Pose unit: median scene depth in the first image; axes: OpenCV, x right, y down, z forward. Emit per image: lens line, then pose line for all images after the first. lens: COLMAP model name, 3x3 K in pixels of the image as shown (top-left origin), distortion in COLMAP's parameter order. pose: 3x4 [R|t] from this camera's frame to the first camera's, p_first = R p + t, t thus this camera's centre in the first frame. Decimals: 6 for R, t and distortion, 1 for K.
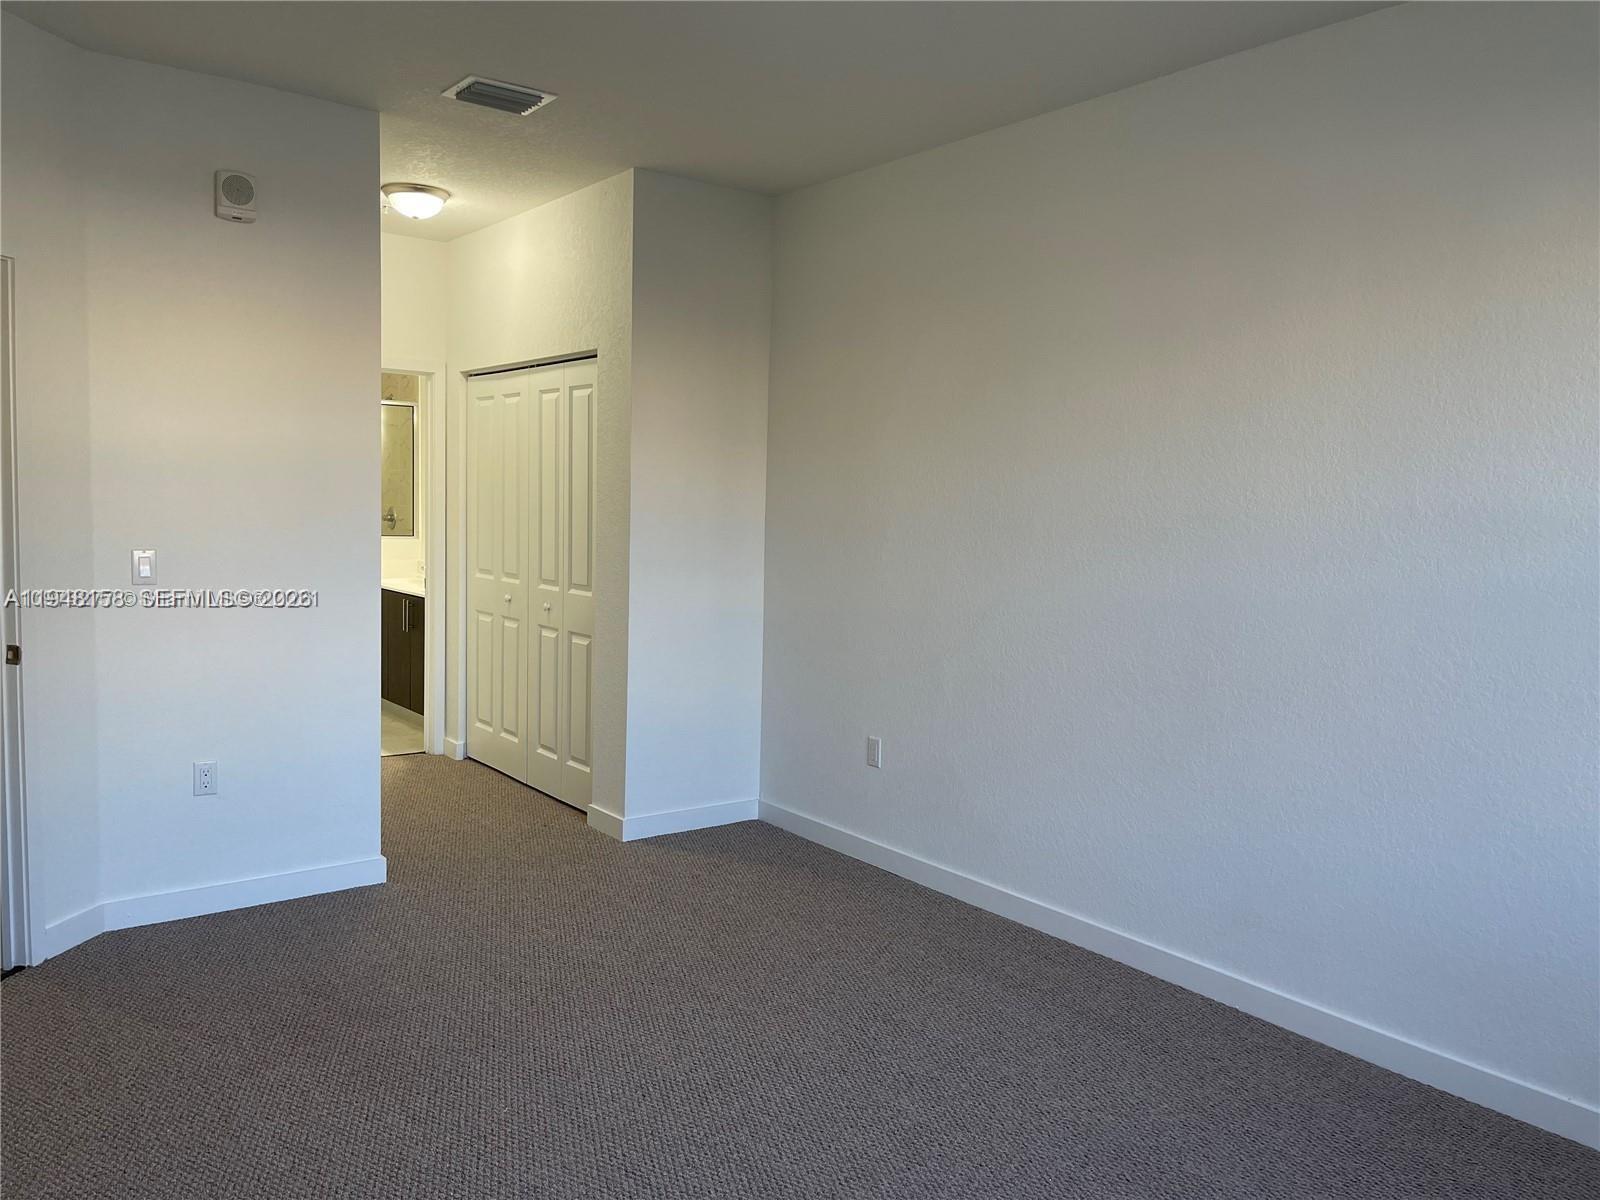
lens RADIAL K [[1206.4, 0, 799.3], [0, 1206.4, 600.8], [0, 0, 1]] dist [0.049158, -0.025273]
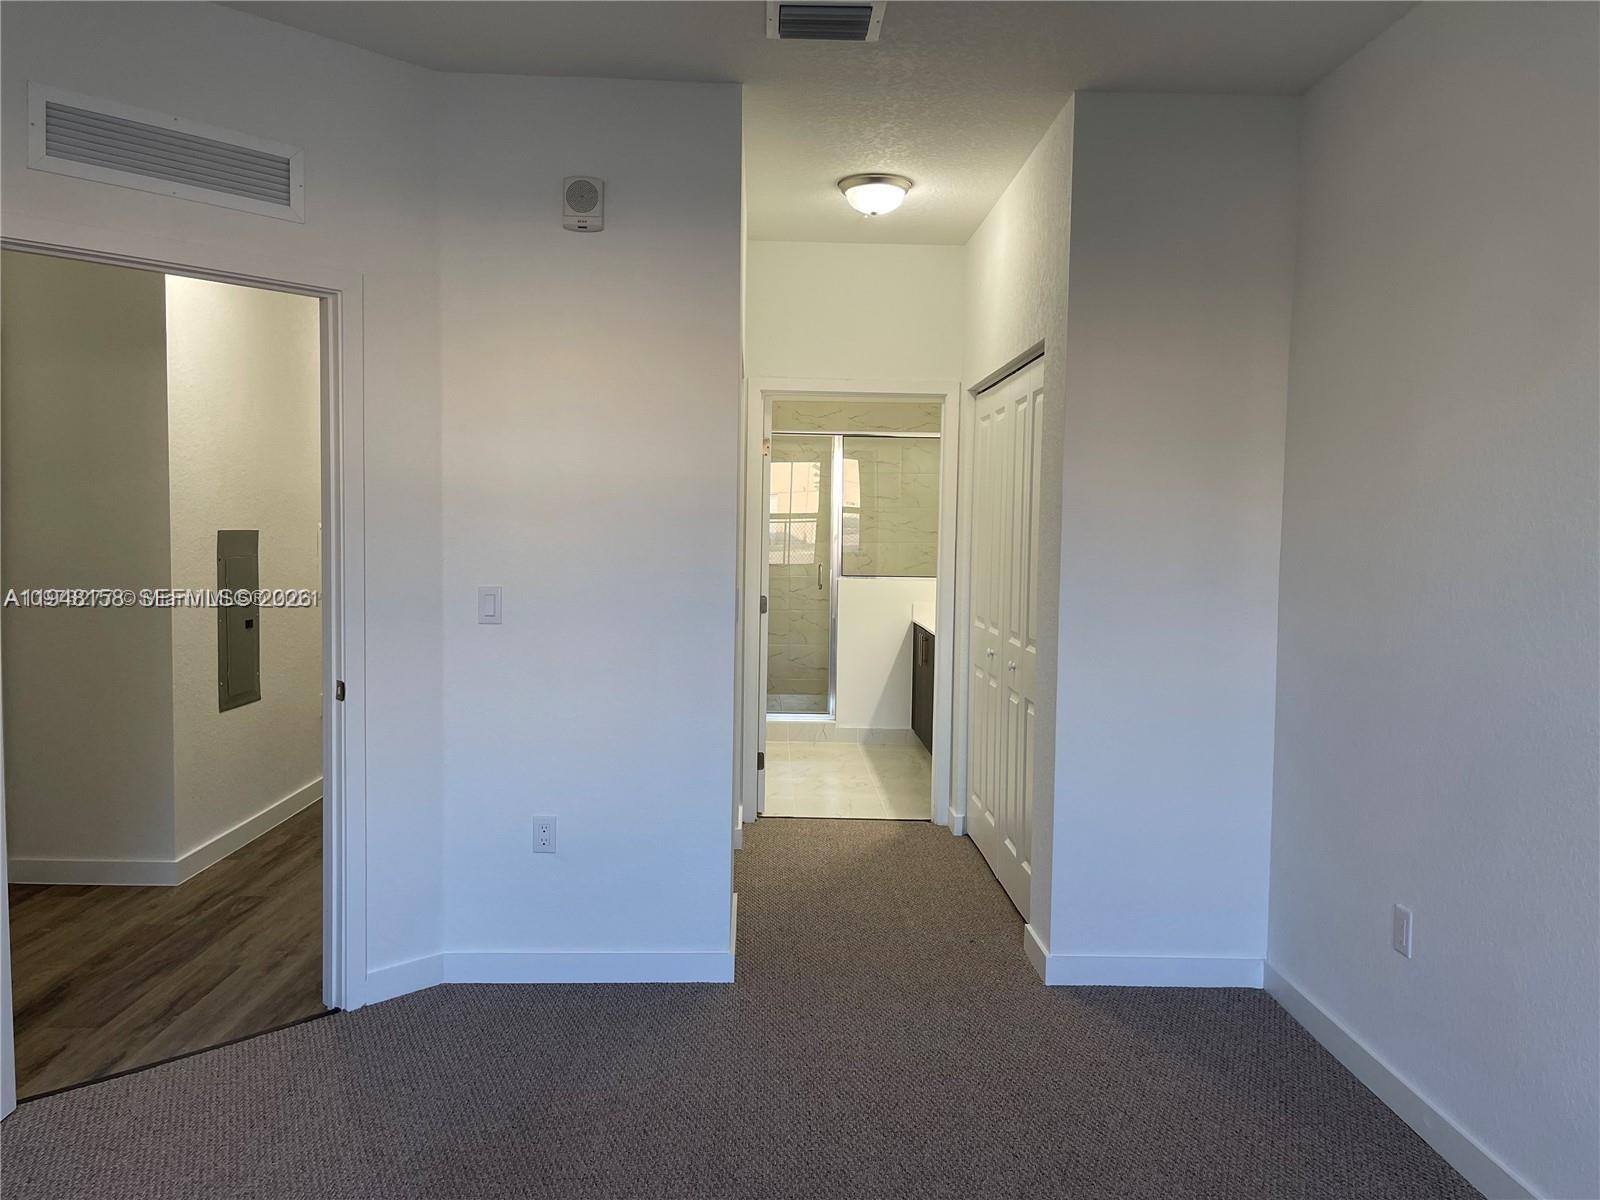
lens RADIAL K [[1206.4, 0, 801.3], [0, 1206.4, 597.2], [0, 0, 1]] dist [0.049158, -0.025273]
pose [[0.816531, 0.021040, -0.576918, 0.165101], [-0.043333, 0.998750, -0.024906, -0.016689], [0.575673, 0.045336, 0.816422, 0.294056]]
